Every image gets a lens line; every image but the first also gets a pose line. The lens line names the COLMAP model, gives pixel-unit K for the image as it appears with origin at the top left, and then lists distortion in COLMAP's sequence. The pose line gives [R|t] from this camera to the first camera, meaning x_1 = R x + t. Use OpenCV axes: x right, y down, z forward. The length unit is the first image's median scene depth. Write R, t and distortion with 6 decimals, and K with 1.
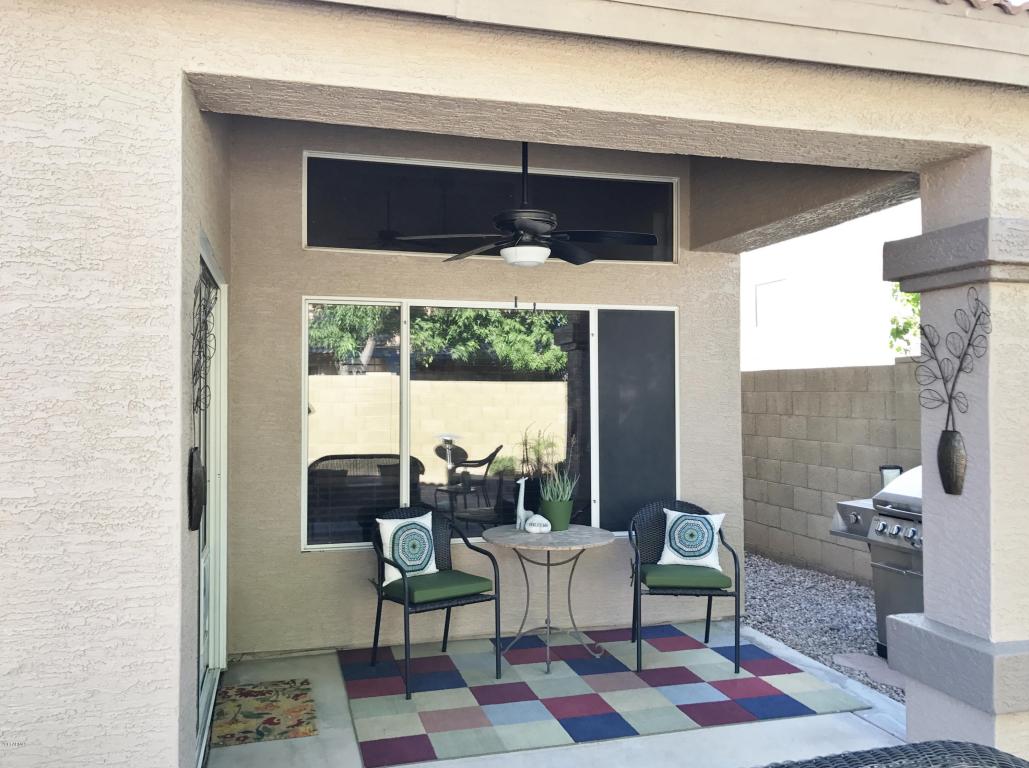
lens RADIAL K [[847.8, 0, 513.7], [0, 847.8, 367.9], [0, 0, 1]] dist [0.028505, 0.001096]
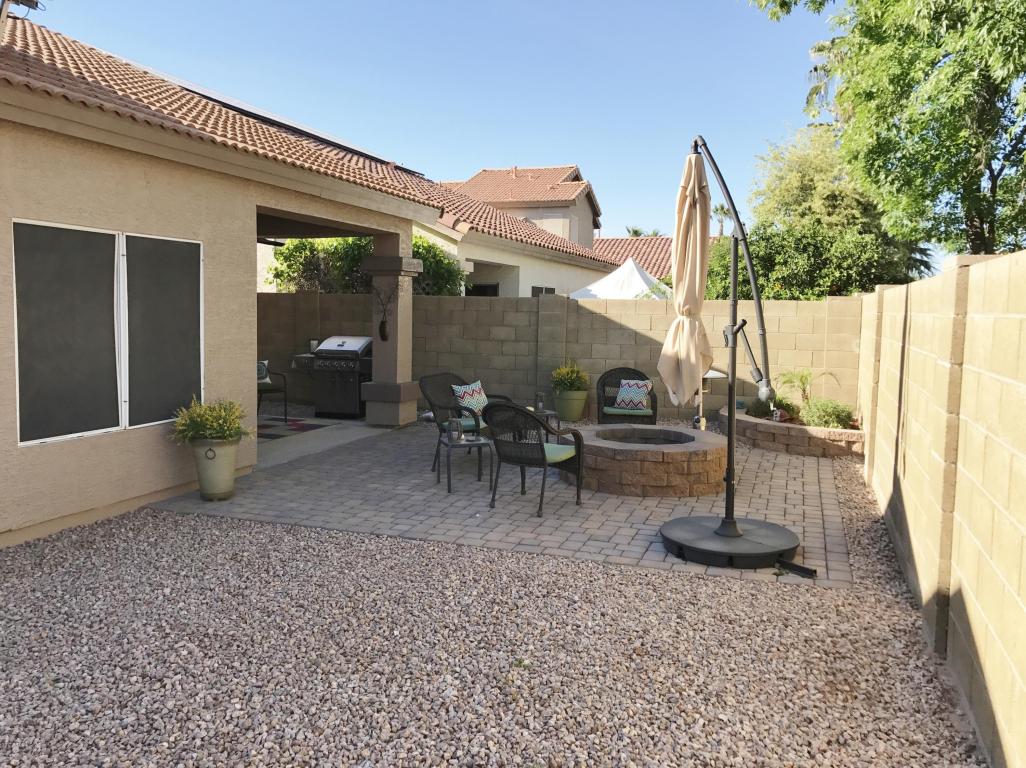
lens RADIAL K [[845.3, 0, 512.2], [0, 845.3, 367.9], [0, 0, 1]] dist [0.028505, 0.001096]
pose [[0.569832, -0.045511, 0.820500, -1.328170], [-0.042781, 0.995468, 0.084927, -0.029532], [-0.820647, -0.083496, 0.565302, -0.868375]]
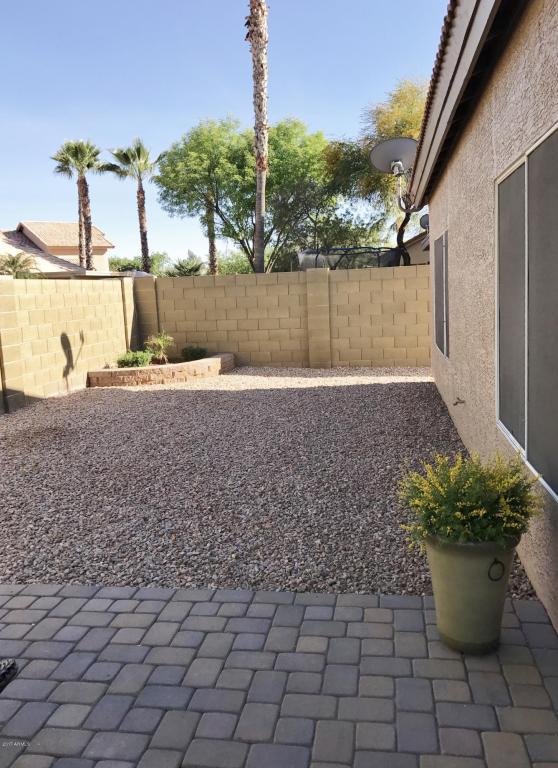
lens RADIAL K [[647.9, 0, 279.0], [0, 647.9, 384.0], [0, 0, 1]] dist [0.149100, -0.358028]
pose [[-0.421186, 0.152993, -0.893977, 0.179224], [0.072659, 0.988194, 0.134885, 0.018173], [0.904059, -0.008143, -0.427330, 0.502690]]
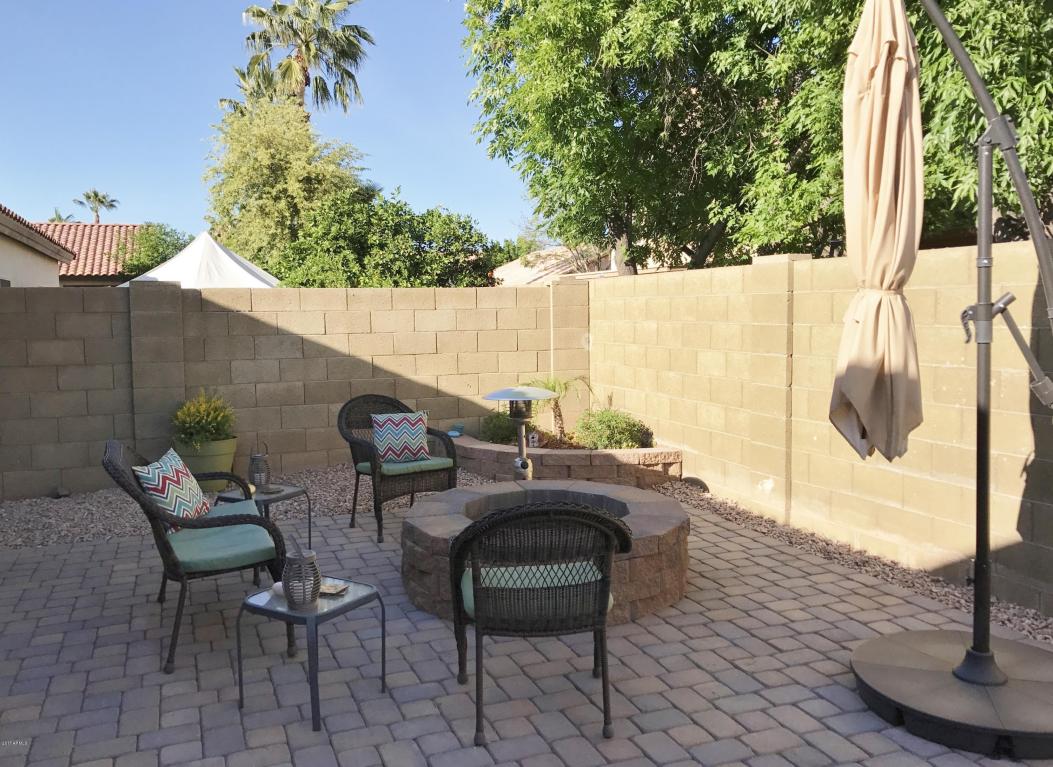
lens RADIAL K [[888.4, 0, 527.9], [0, 888.4, 355.2], [0, 0, 1]] dist [0.149100, -0.358028]
pose [[-0.104448, -0.045199, 0.993503, -0.823937], [-0.011919, 0.998952, 0.044194, 0.012865], [-0.994459, -0.007226, -0.104877, 0.005171]]
